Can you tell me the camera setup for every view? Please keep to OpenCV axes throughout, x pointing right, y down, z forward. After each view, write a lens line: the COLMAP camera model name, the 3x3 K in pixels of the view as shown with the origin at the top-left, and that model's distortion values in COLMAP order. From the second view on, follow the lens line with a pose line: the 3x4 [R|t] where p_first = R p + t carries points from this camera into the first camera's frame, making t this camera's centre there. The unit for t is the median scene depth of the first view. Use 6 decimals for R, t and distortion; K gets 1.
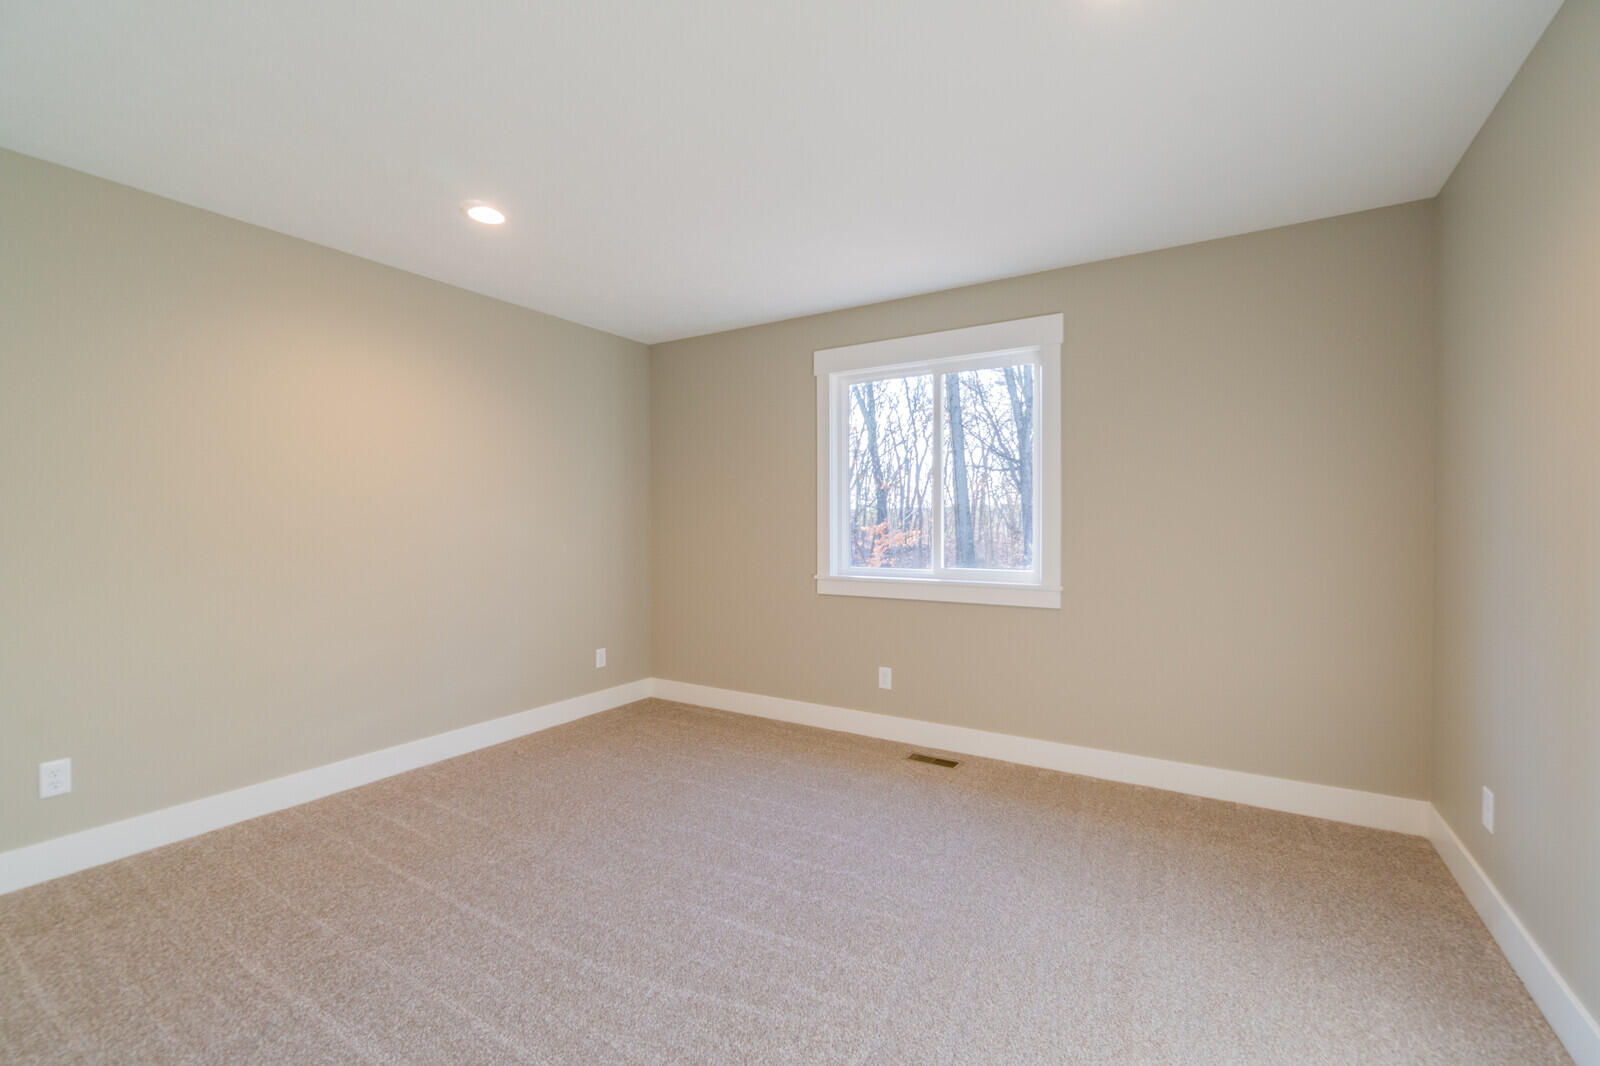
lens RADIAL K [[687.3, 0, 789.8], [0, 687.3, 530.1], [0, 0, 1]] dist [-0.002676, -0.000226]
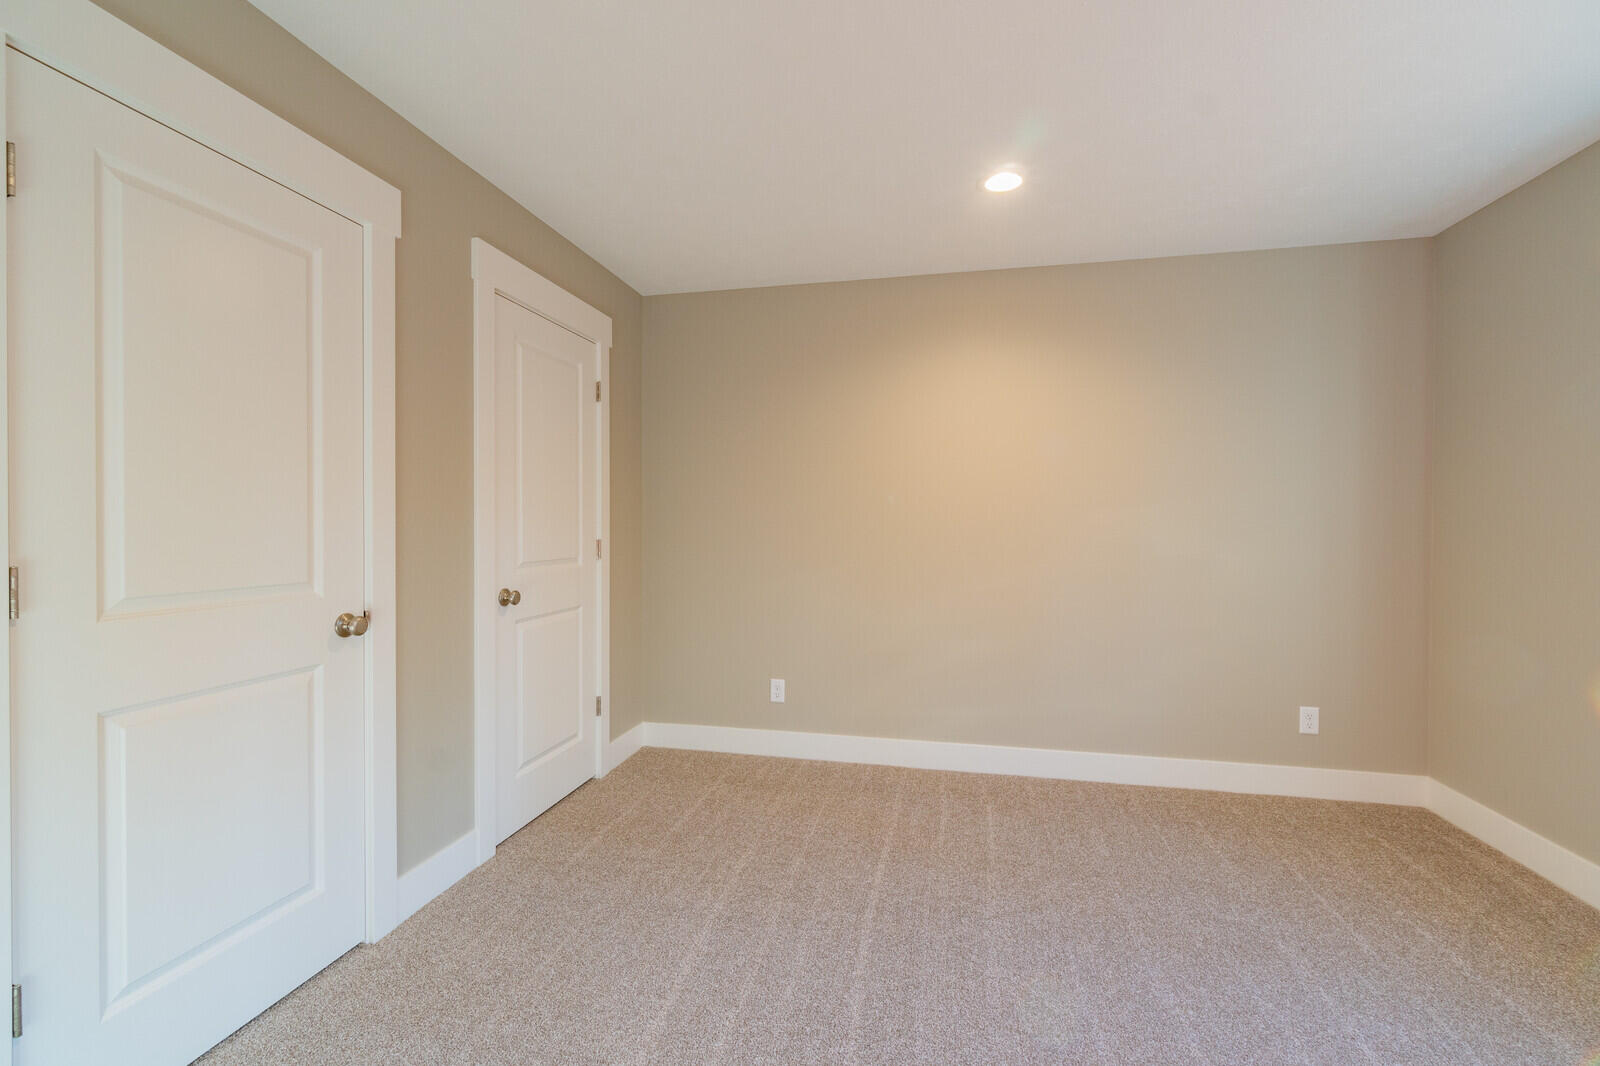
lens RADIAL K [[687.3, 0, 789.8], [0, 687.3, 530.1], [0, 0, 1]] dist [-0.002676, -0.000226]
pose [[0.330704, 0.011847, -0.943660, 0.334145], [-0.011621, 0.999897, 0.008481, -0.008506], [0.943663, 0.008162, 0.330808, 0.457851]]
